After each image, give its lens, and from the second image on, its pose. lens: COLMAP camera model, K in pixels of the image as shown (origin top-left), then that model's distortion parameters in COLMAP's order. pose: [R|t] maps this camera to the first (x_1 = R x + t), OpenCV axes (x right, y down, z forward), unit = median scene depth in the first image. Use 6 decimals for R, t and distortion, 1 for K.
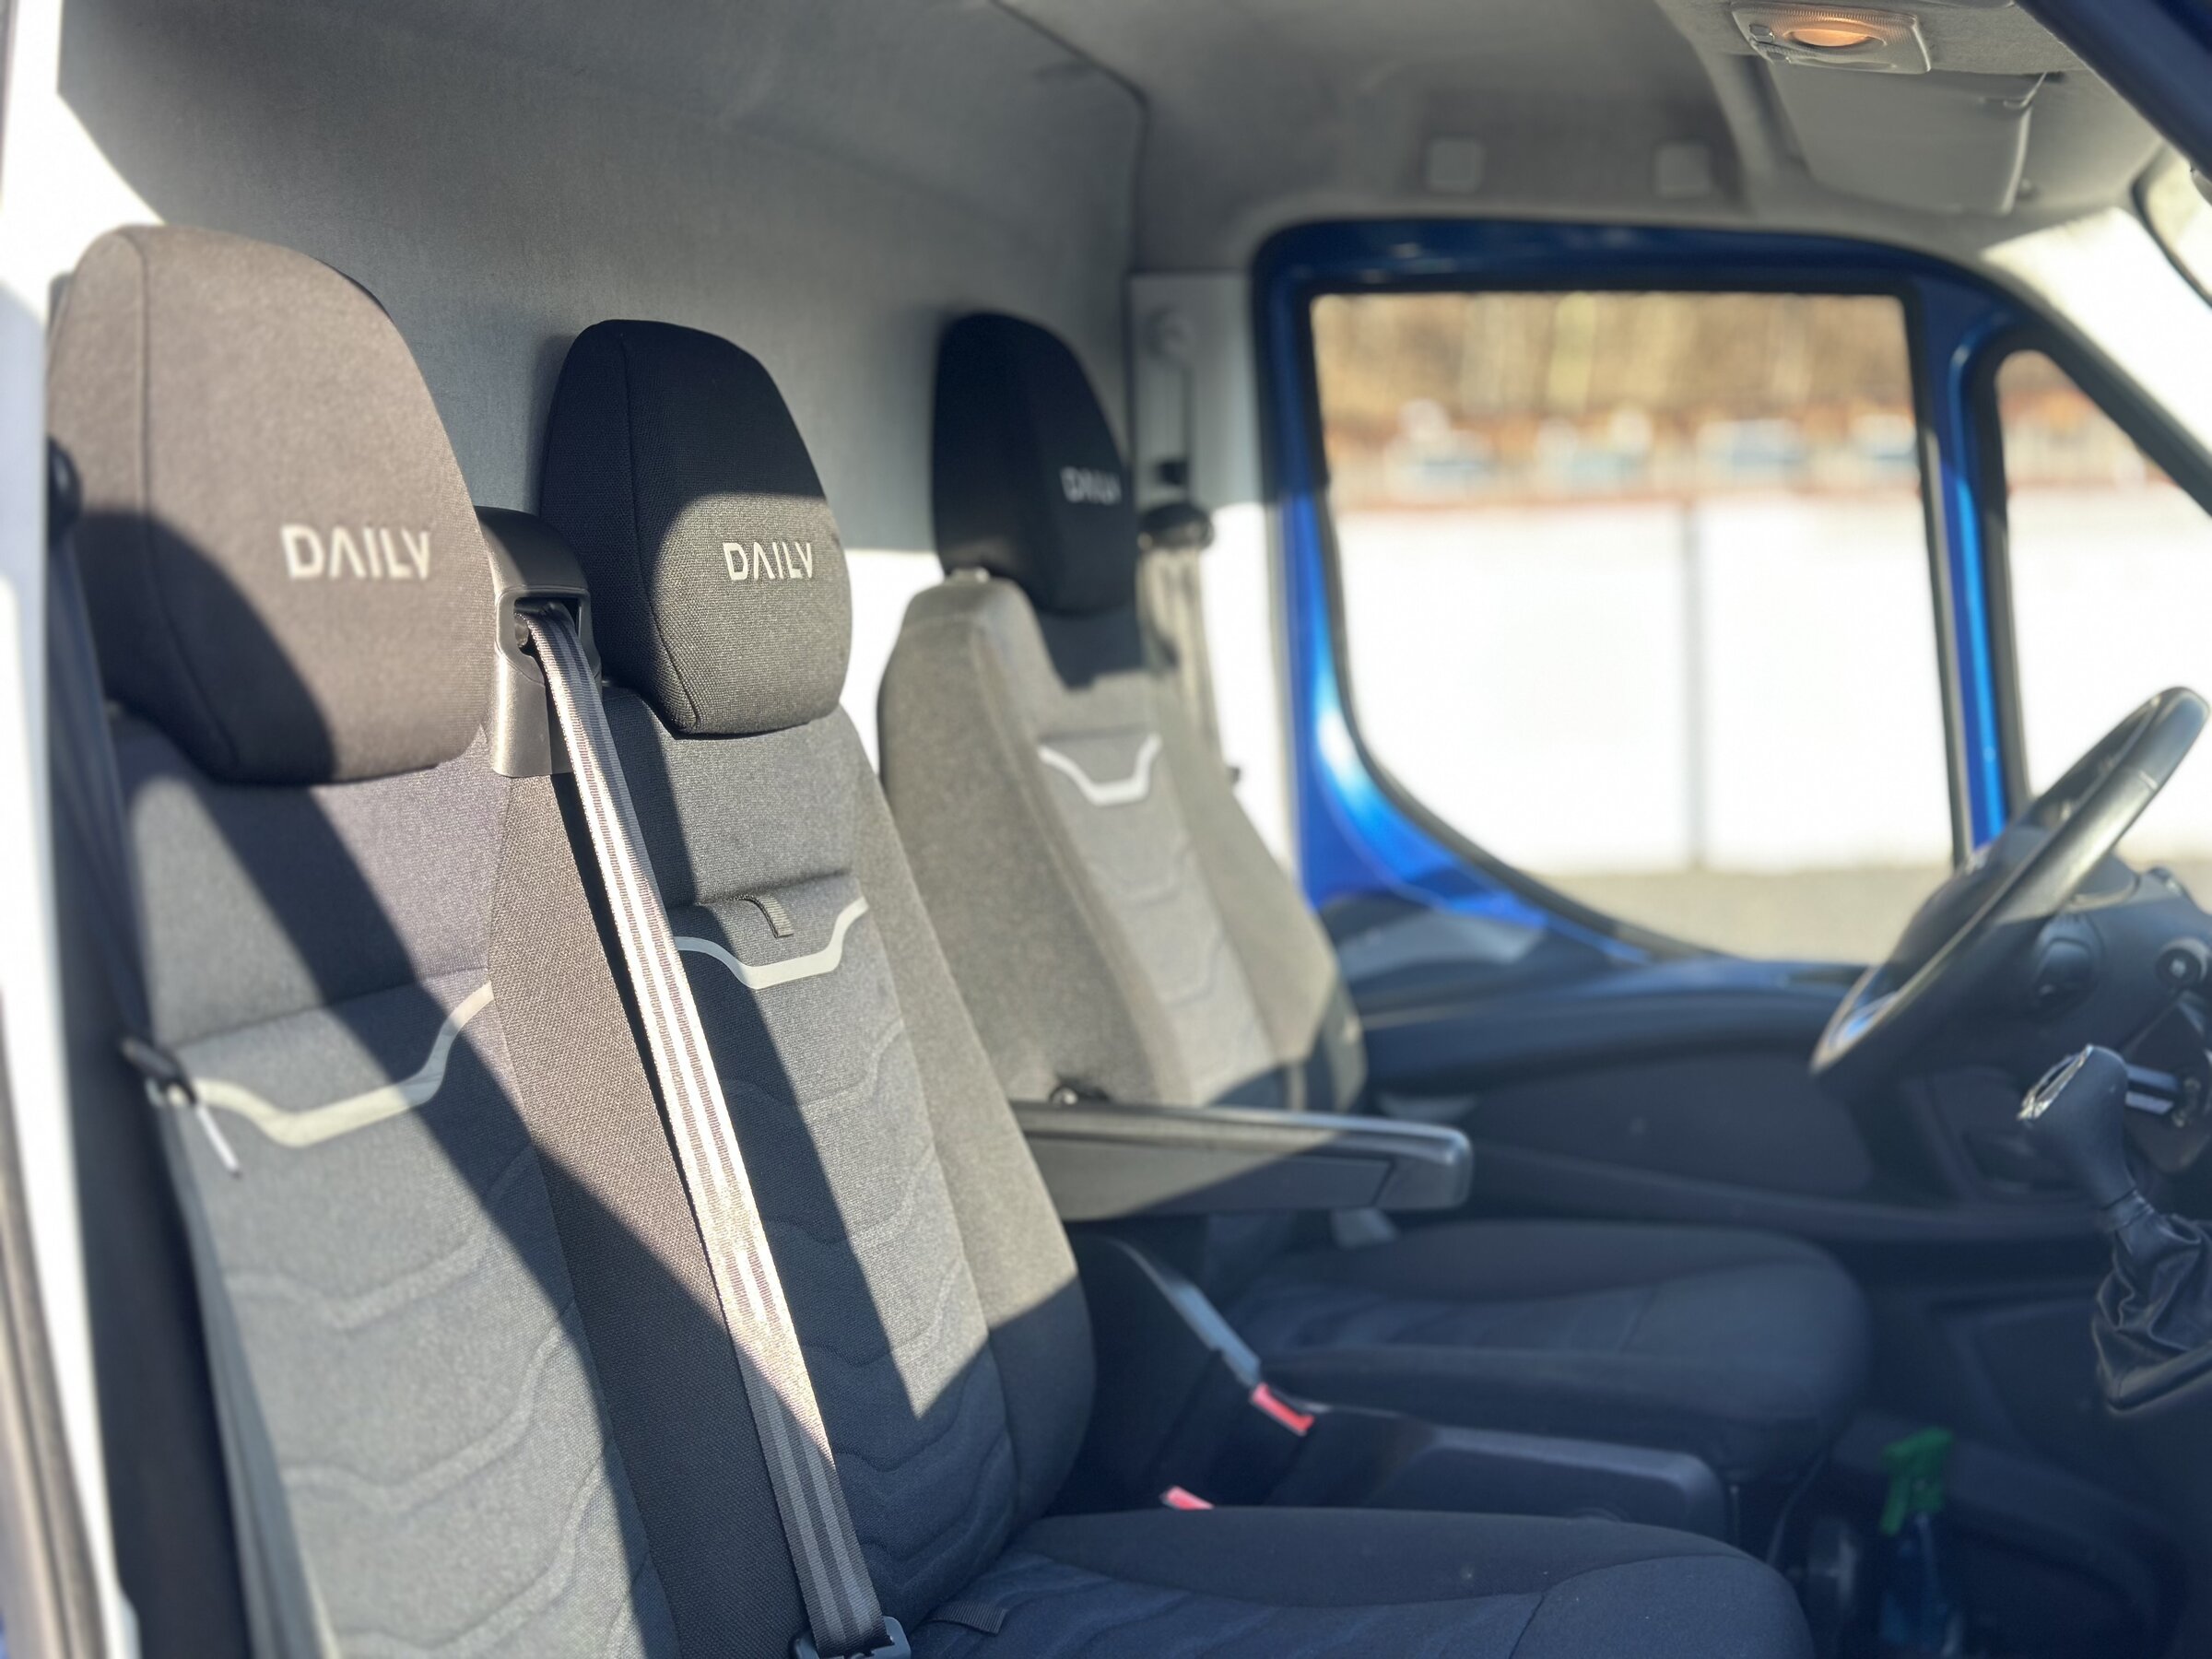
lens RADIAL K [[3071.0, 0, 1106.8], [0, 3071.0, 828.9], [0, 0, 1]] dist [0.057723, 0.000000]
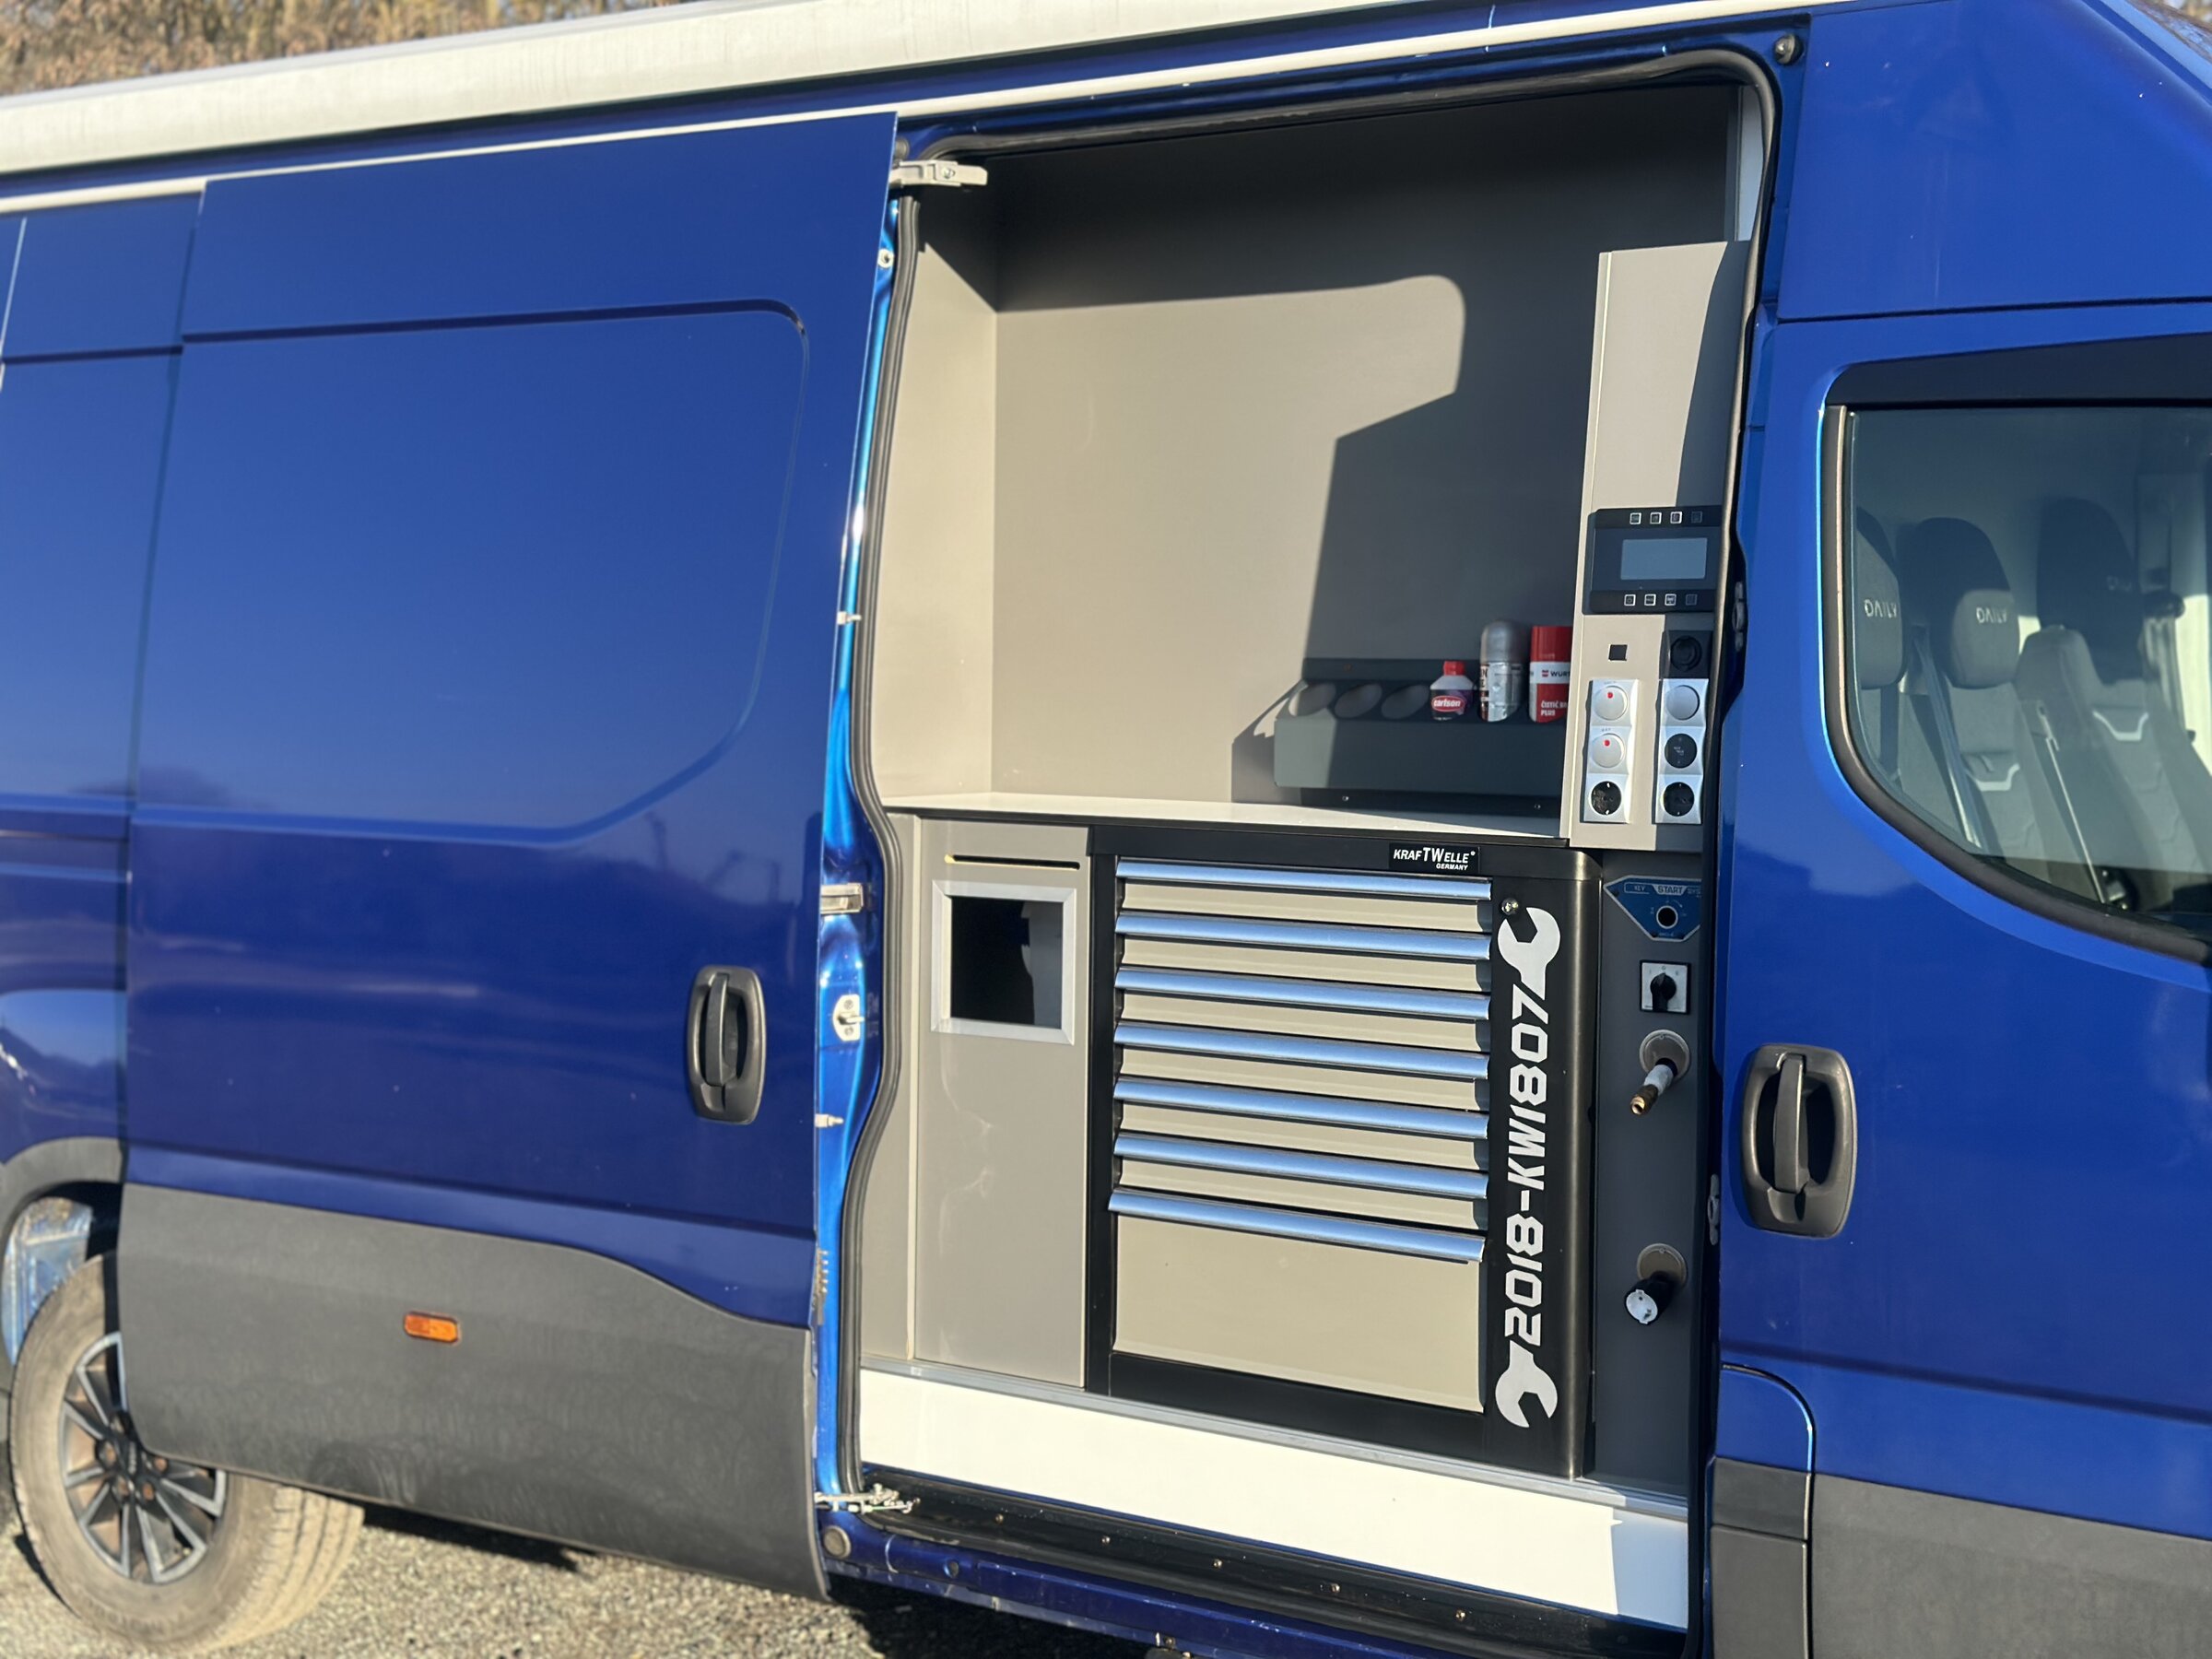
lens RADIAL K [[3071.0, 0, 1105.0], [0, 3071.0, 830.1], [0, 0, 1]] dist [0.057723, 0.000000]
pose [[0.958103, 0.035287, -0.284243, -0.060507], [-0.042272, 0.998935, -0.018472, 0.113393], [0.283289, 0.029713, 0.958574, -1.107296]]
